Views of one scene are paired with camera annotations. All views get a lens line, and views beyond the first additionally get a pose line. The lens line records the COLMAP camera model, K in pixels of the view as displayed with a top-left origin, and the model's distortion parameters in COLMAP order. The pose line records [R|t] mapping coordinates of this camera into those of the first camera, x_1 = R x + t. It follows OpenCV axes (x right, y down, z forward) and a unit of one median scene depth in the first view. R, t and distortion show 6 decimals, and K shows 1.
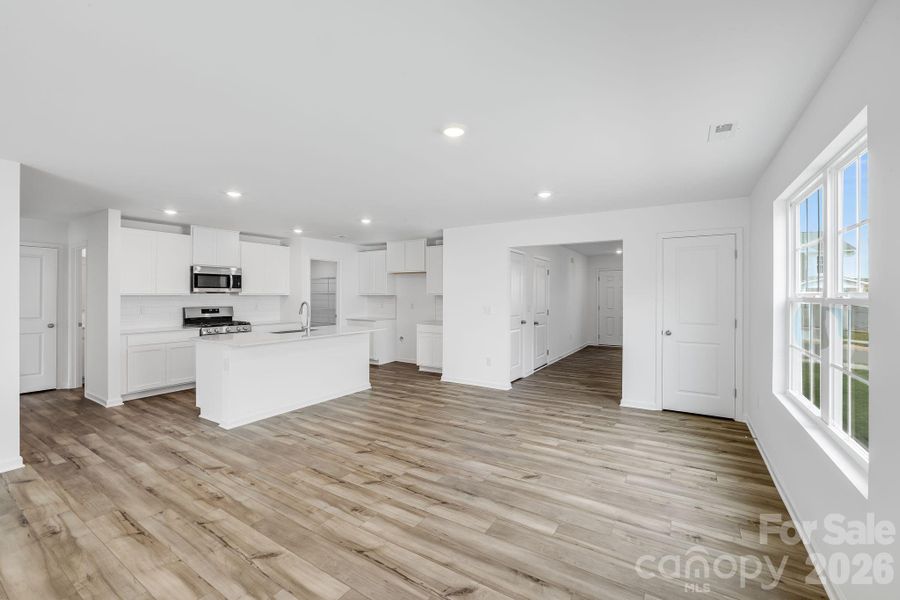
lens RADIAL K [[382.7, 0, 444.6], [0, 382.7, 294.5], [0, 0, 1]] dist [-0.027588, 0.005618]
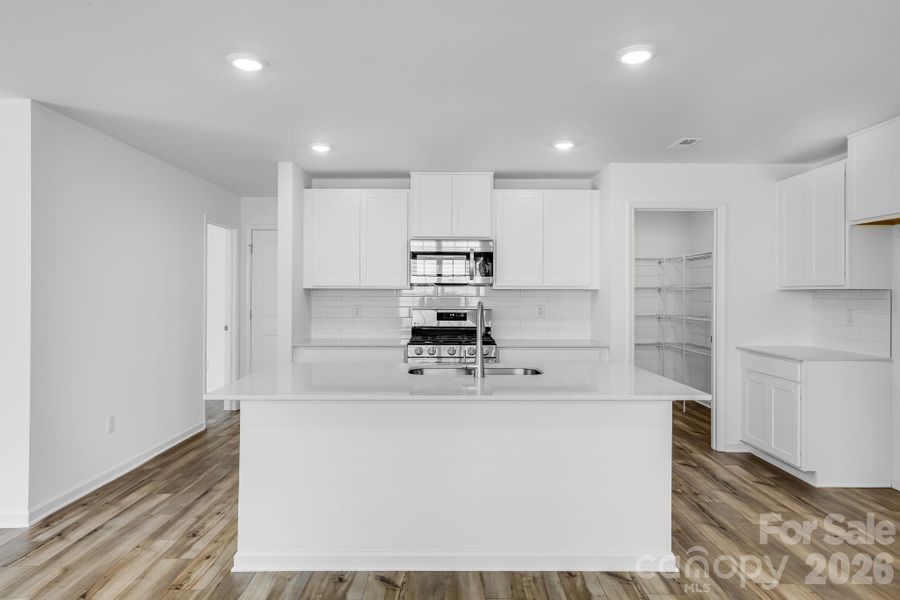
lens RADIAL K [[550.2, 0, 442.9], [0, 550.2, 297.8], [0, 0, 1]] dist [0.001166, 0.003362]
pose [[0.539998, 0.010780, -0.841597, 0.111210], [-0.002204, 0.999933, 0.011394, 0.006827], [0.841663, -0.004298, 0.539985, 0.679475]]
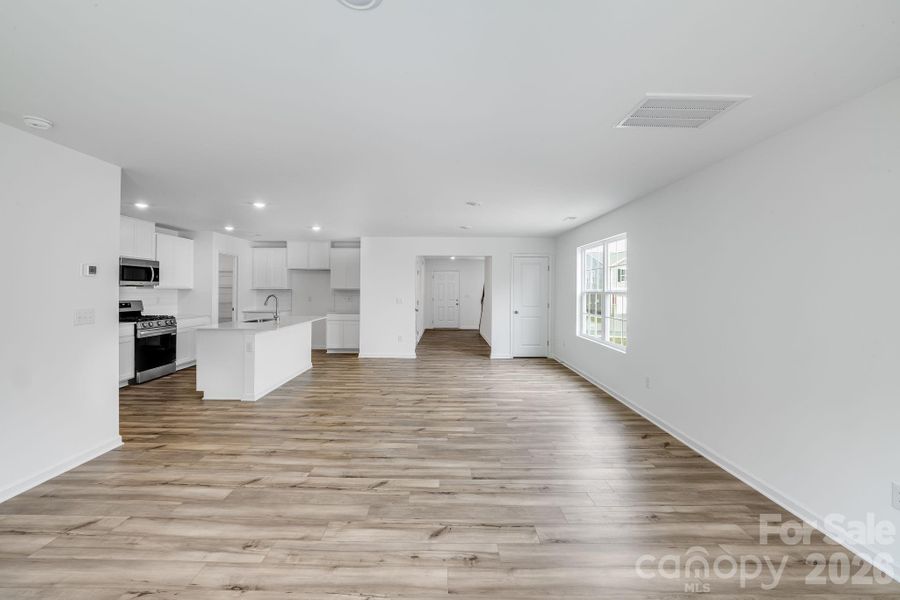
lens RADIAL K [[382.7, 0, 441.2], [0, 382.7, 293.6], [0, 0, 1]] dist [-0.027588, 0.005618]
pose [[0.847603, -0.000296, 0.530630, -0.569043], [-0.005897, 0.999933, 0.009978, 0.001019], [-0.530598, -0.011587, 0.847545, -0.265300]]
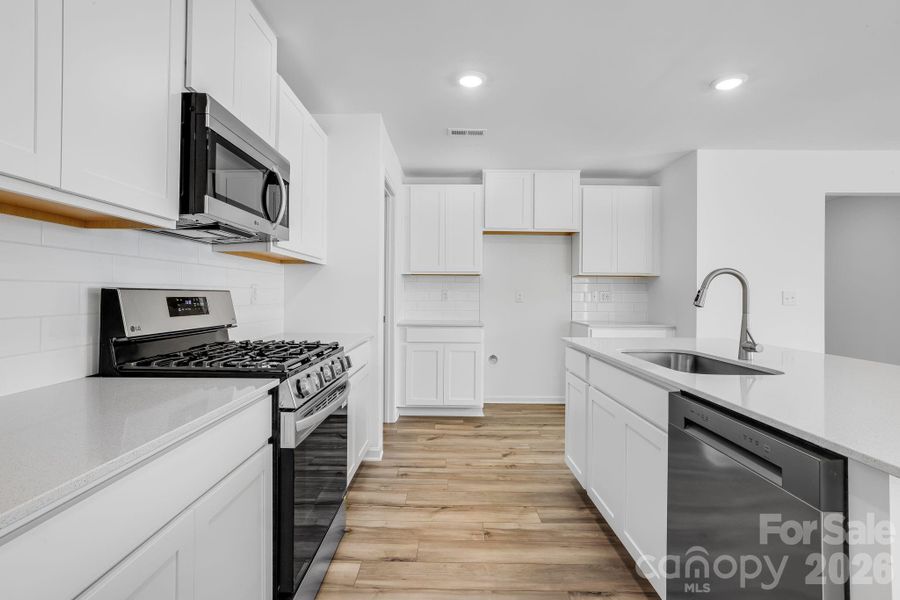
lens RADIAL K [[450.1, 0, 443.3], [0, 450.1, 298.6], [0, 0, 1]] dist [-0.015156, -0.000240]
pose [[0.847404, 0.001788, 0.530945, -0.808458], [-0.007170, 0.999942, 0.008077, 0.044943], [-0.530900, -0.010651, 0.847368, 0.843851]]
